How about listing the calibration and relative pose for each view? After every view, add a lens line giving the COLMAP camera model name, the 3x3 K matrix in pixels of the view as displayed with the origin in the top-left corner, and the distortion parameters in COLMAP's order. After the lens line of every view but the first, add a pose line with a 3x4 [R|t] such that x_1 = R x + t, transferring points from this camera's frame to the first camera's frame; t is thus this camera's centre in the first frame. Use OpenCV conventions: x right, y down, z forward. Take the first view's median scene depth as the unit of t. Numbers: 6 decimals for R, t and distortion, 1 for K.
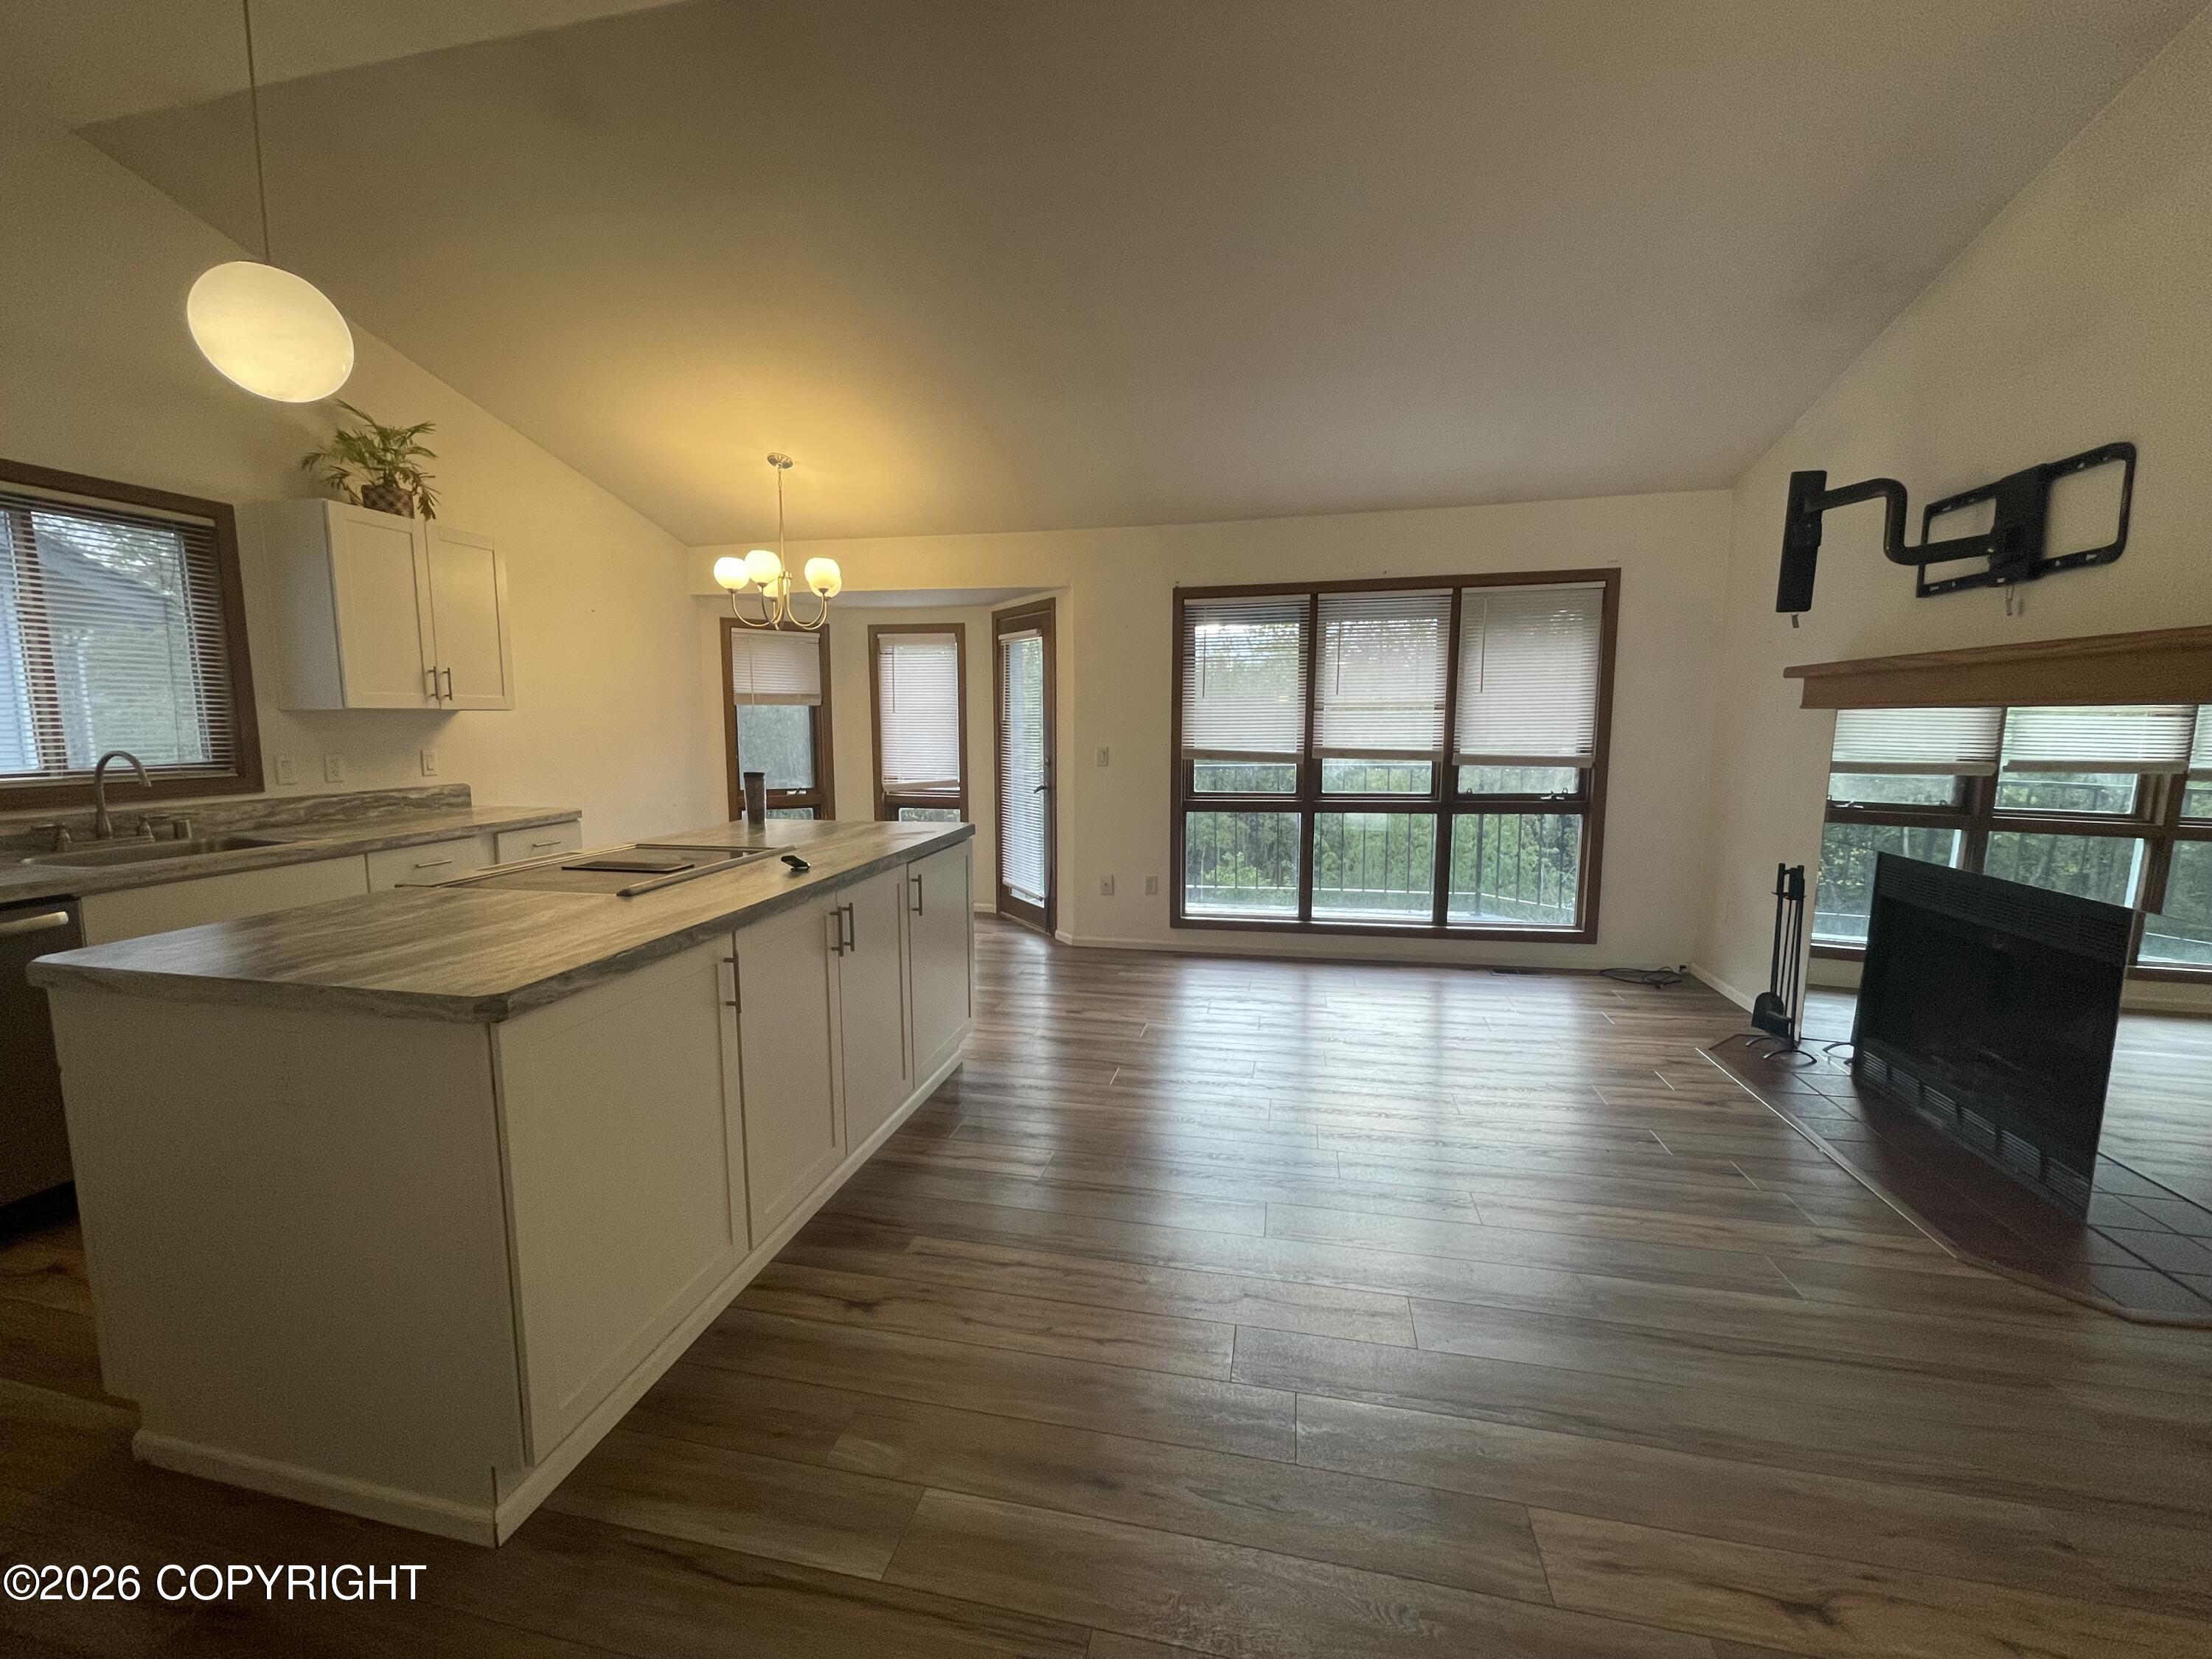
lens RADIAL K [[897.0, 0, 1092.7], [0, 897.0, 821.1], [0, 0, 1]] dist [-0.000405, -0.000502]
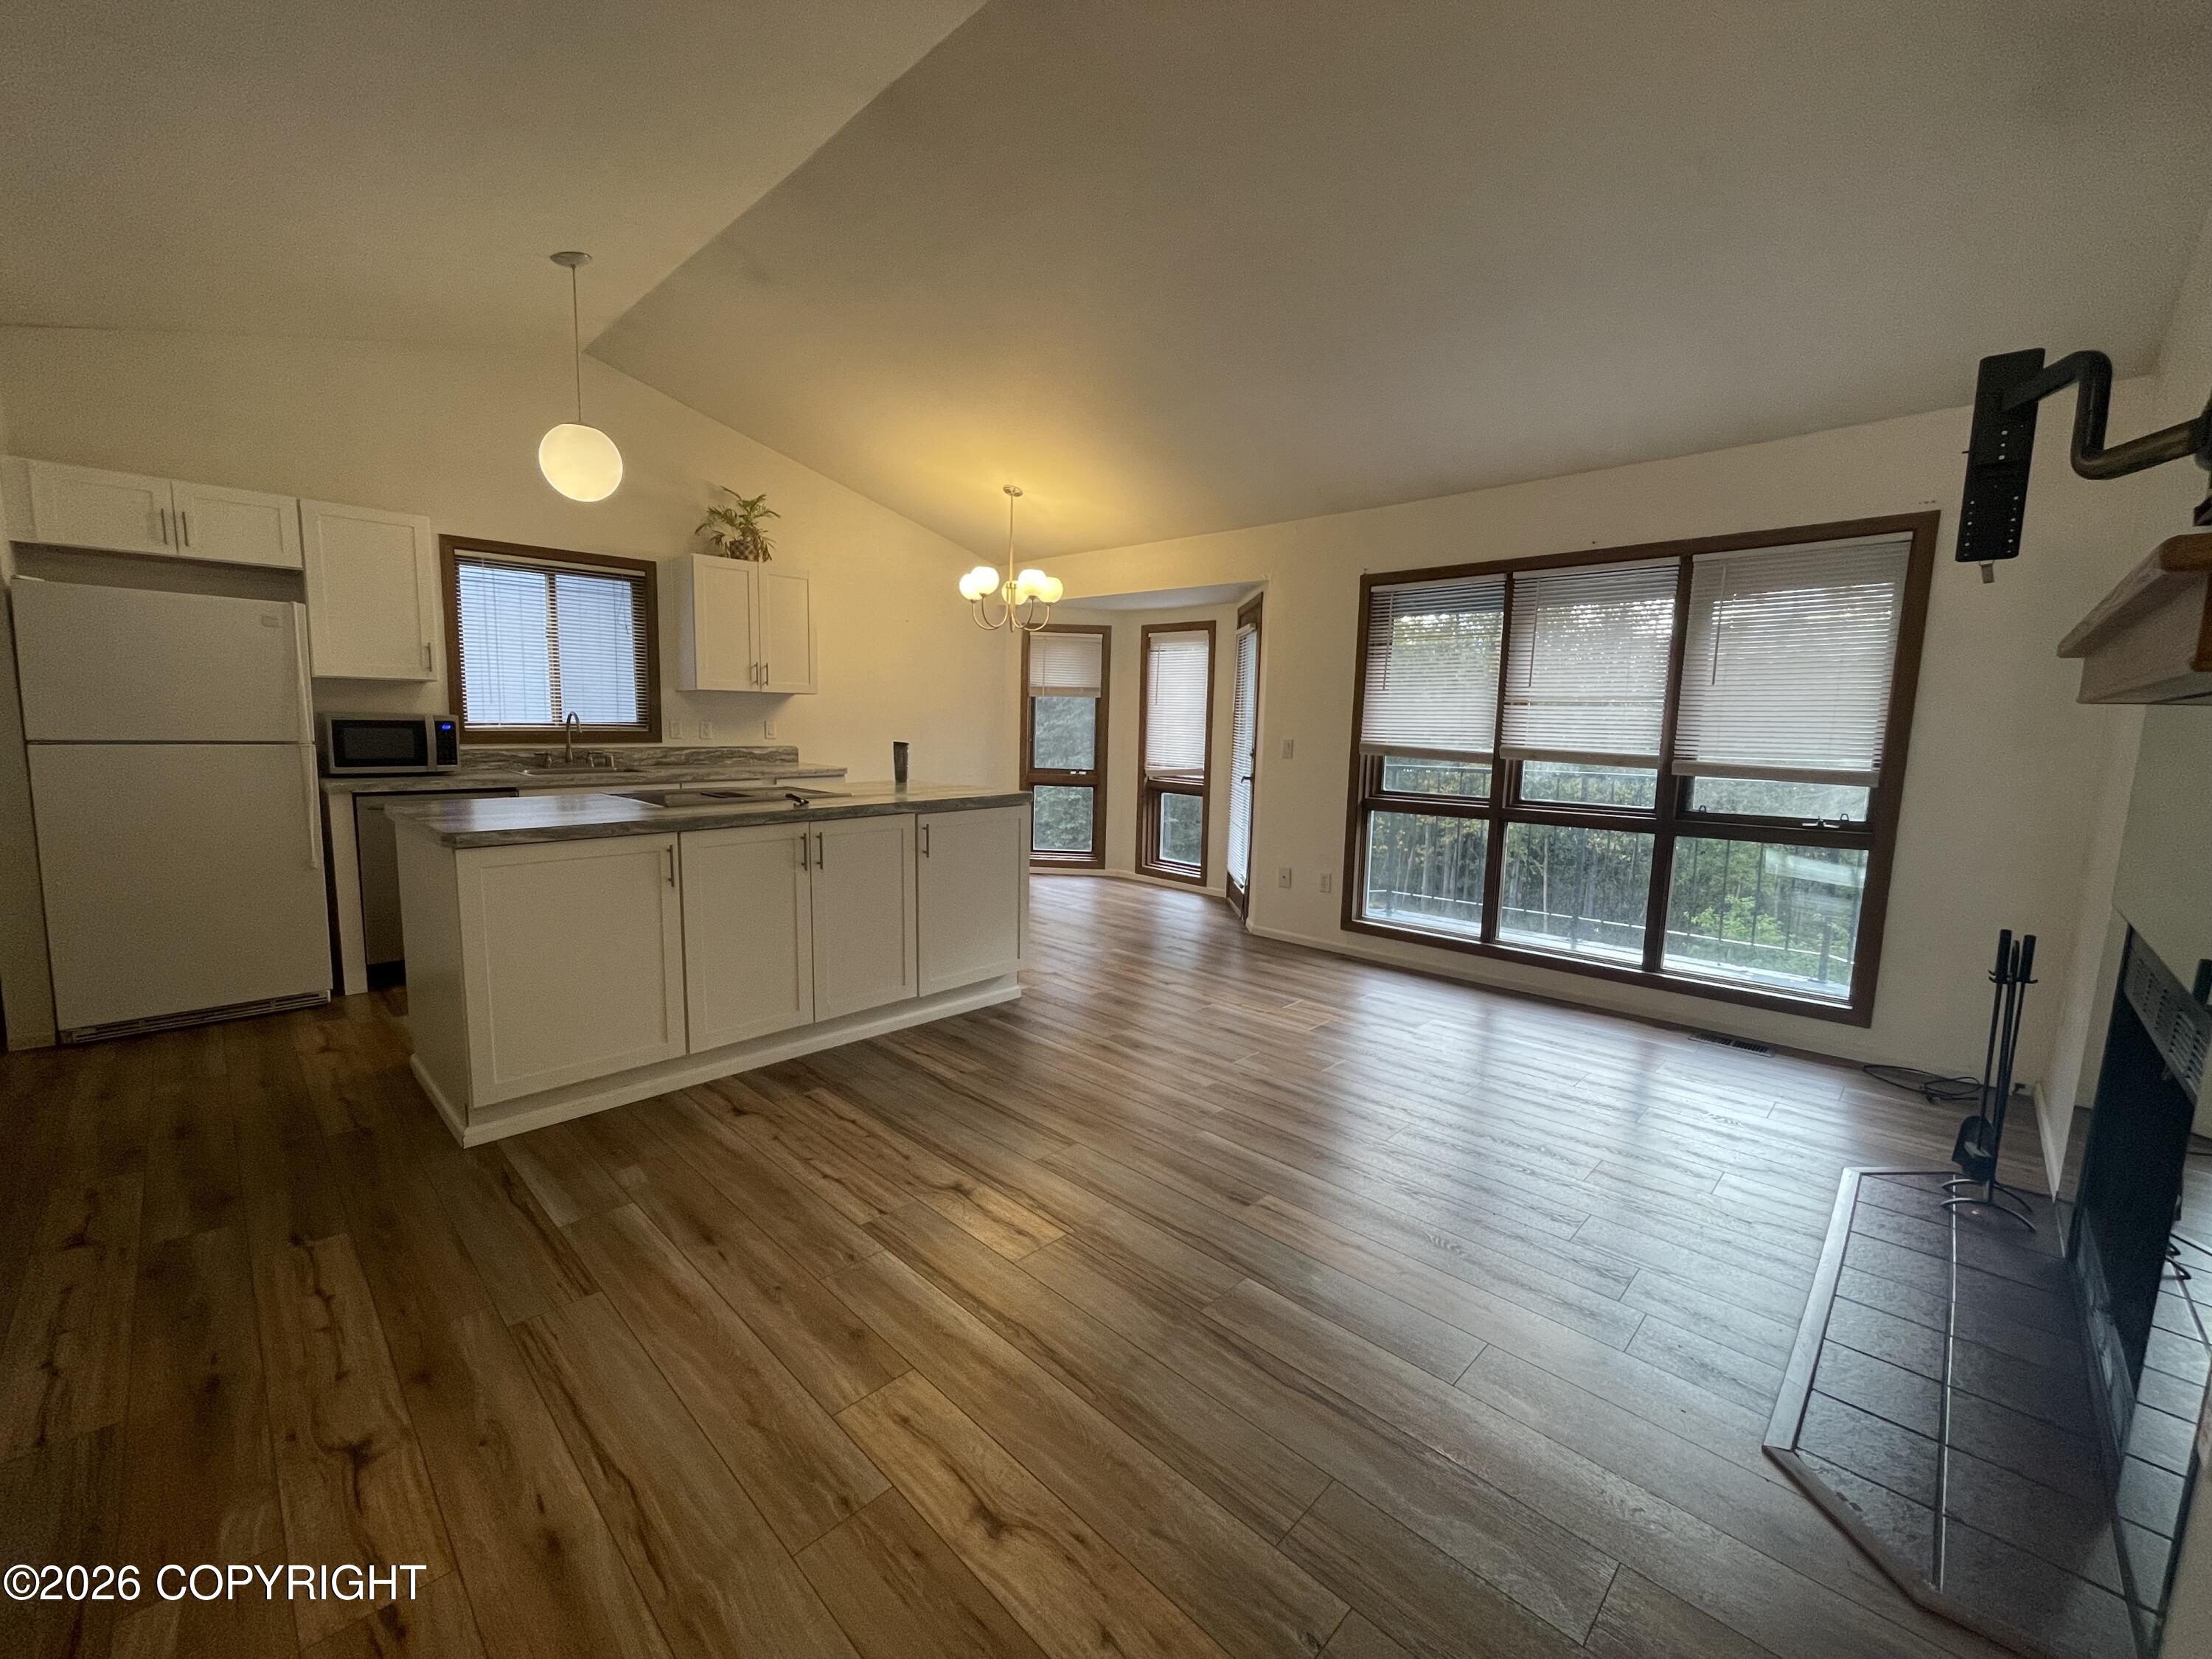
lens RADIAL K [[897.0, 0, 1088.6], [0, 897.0, 821.7], [0, 0, 1]] dist [-0.000405, -0.000502]
pose [[0.846884, 0.082751, -0.525300, 0.382924], [-0.084104, 0.996228, 0.021344, 0.006701], [0.525085, 0.026104, 0.850649, 0.037632]]
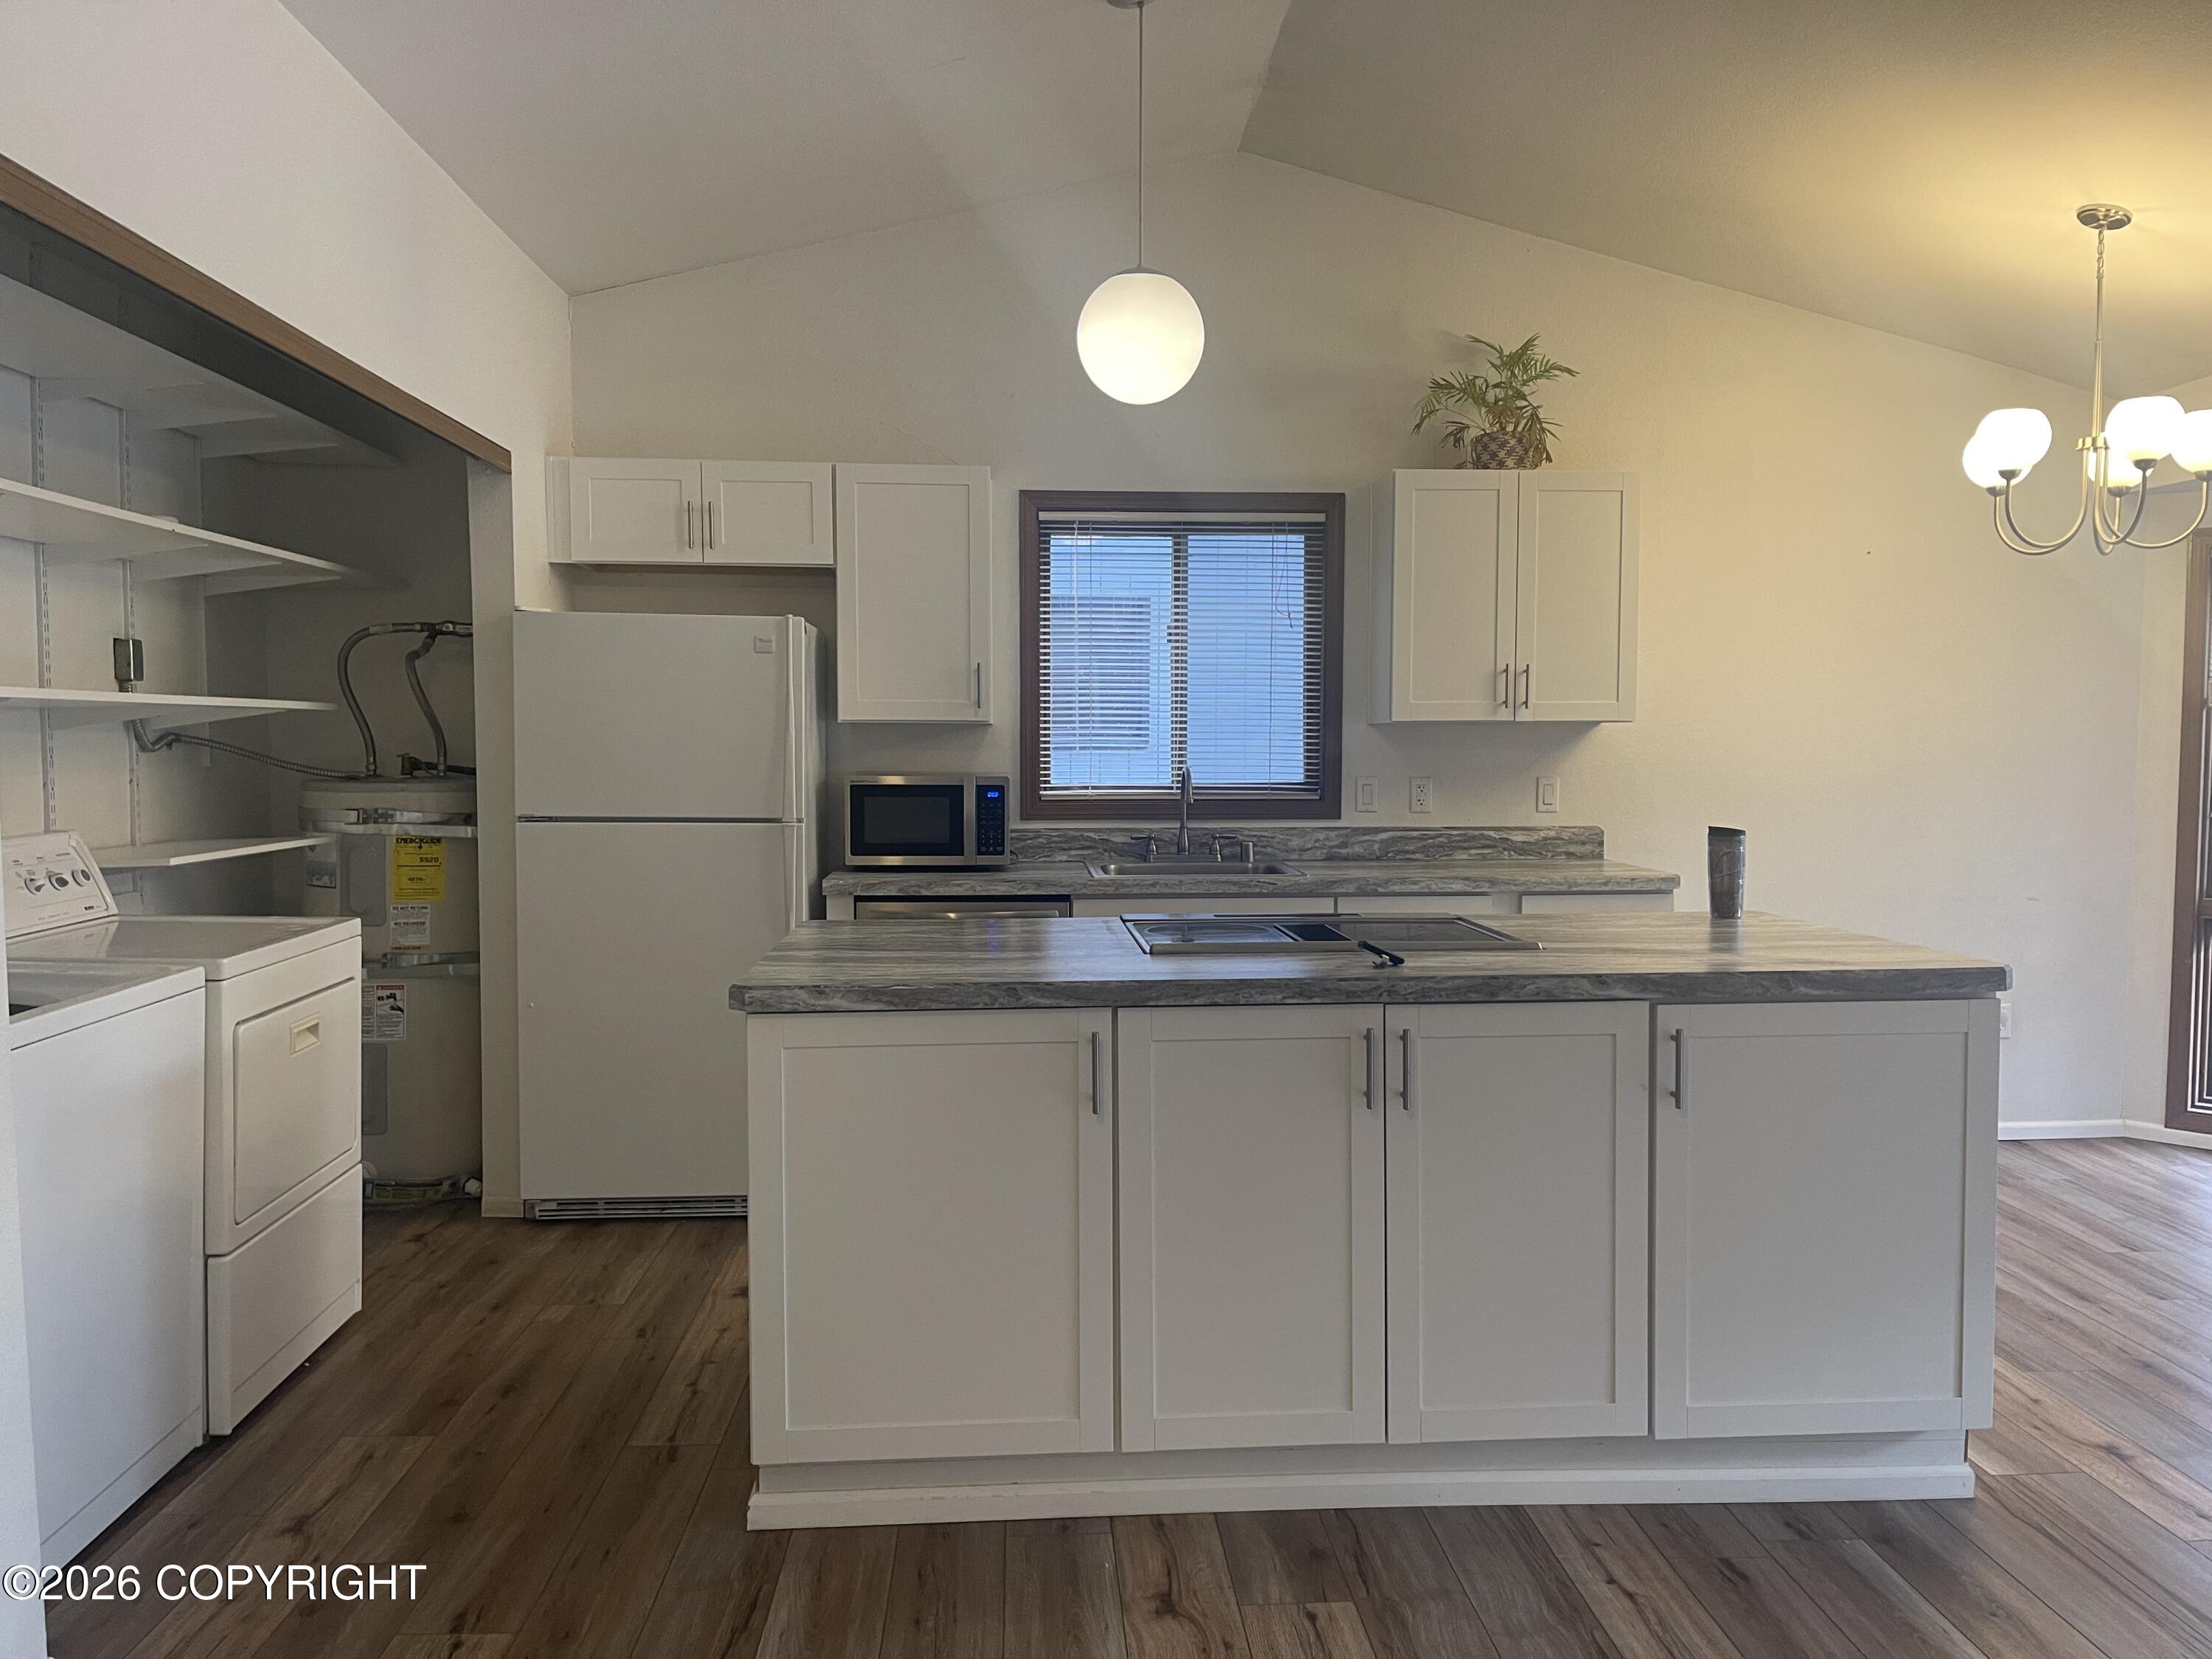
lens RADIAL K [[1673.6, 0, 1116.5], [0, 1673.6, 825.3], [0, 0, 1]] dist [0.032756, -0.019586]
pose [[0.279139, 0.051327, -0.958878, 0.385571], [-0.110481, 0.993656, 0.021027, -0.025157], [0.953874, 0.100069, 0.283038, 0.235369]]
